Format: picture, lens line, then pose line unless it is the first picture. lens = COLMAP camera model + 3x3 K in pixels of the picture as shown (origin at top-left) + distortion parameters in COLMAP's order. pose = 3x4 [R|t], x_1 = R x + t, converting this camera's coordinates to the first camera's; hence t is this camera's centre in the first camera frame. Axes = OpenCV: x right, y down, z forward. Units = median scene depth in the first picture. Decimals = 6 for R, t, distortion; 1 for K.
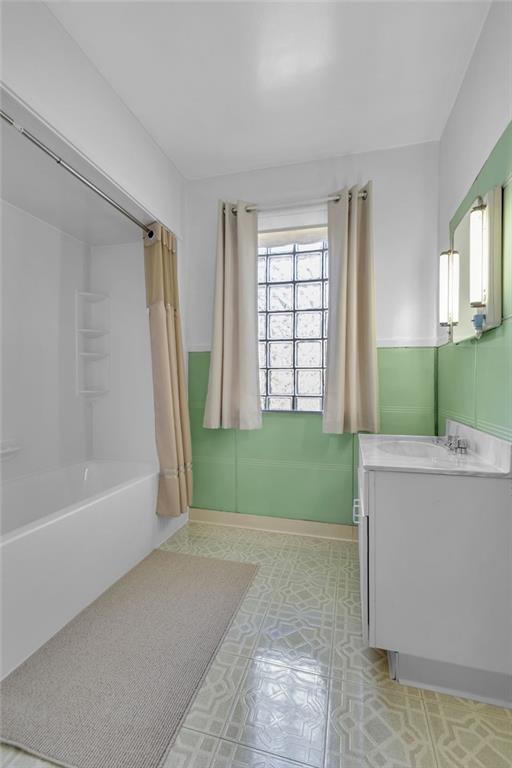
lens RADIAL K [[355.5, 0, 252.6], [0, 355.5, 382.7], [0, 0, 1]] dist [0.000374, -0.000063]
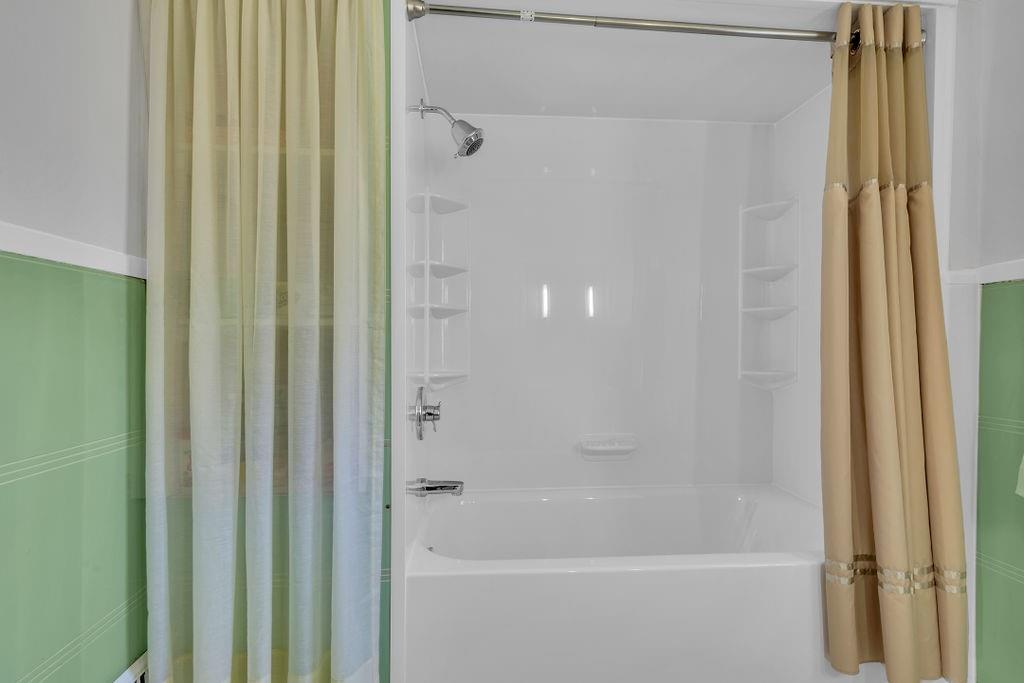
lens RADIAL K [[474.0, 0, 511.5], [0, 474.0, 348.4], [0, 0, 1]] dist [0.000374, -0.000063]
pose [[0.337447, 0.001871, -0.941343, 0.142024], [-0.001727, 0.999998, 0.001369, -0.015471], [0.941343, 0.001164, 0.337450, 0.353459]]
